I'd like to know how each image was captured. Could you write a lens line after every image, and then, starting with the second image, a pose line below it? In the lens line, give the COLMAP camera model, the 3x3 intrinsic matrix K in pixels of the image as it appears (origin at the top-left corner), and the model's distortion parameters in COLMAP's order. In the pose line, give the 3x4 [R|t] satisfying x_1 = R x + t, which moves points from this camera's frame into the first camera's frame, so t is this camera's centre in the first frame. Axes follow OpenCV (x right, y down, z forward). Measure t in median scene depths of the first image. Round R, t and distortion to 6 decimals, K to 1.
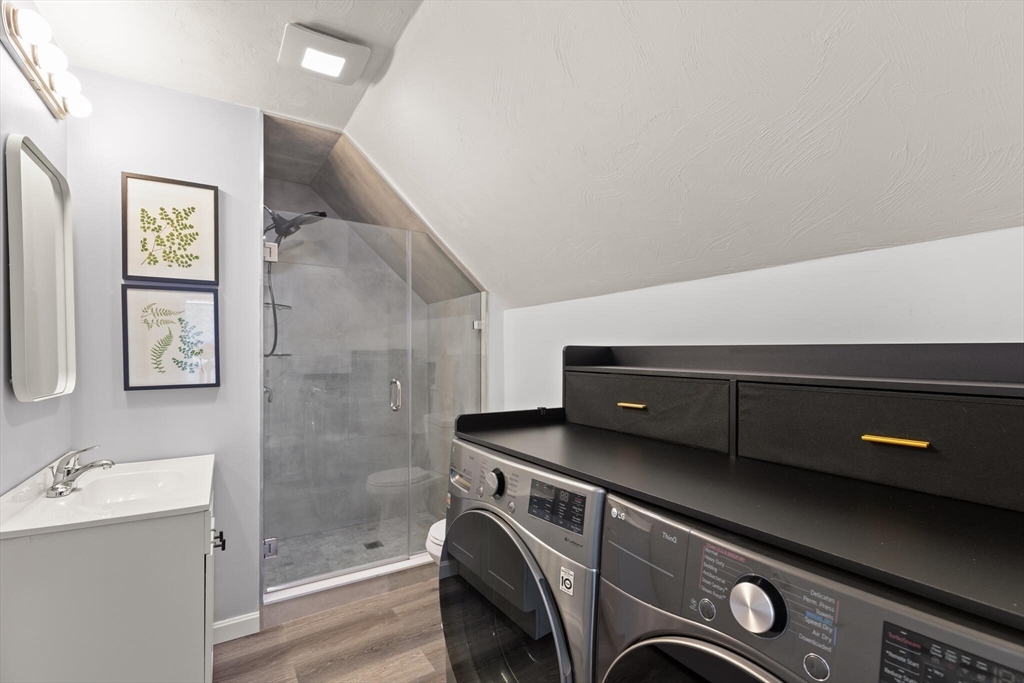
lens RADIAL K [[467.6, 0, 527.8], [0, 467.6, 351.2], [0, 0, 1]] dist [0.002737, -0.000586]
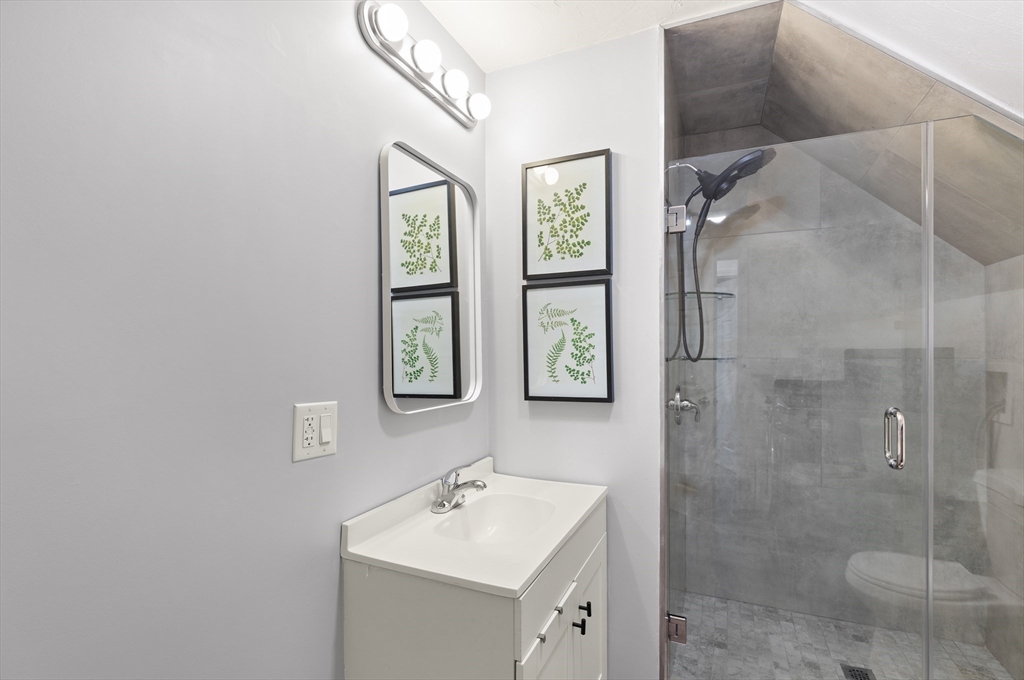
lens RADIAL K [[467.6, 0, 527.8], [0, 467.6, 349.7], [0, 0, 1]] dist [0.002737, -0.000586]
pose [[0.534449, 0.002484, -0.845197, -0.070312], [0.008068, 0.999935, 0.008040, -0.021205], [0.845162, -0.011116, 0.534394, 0.472819]]
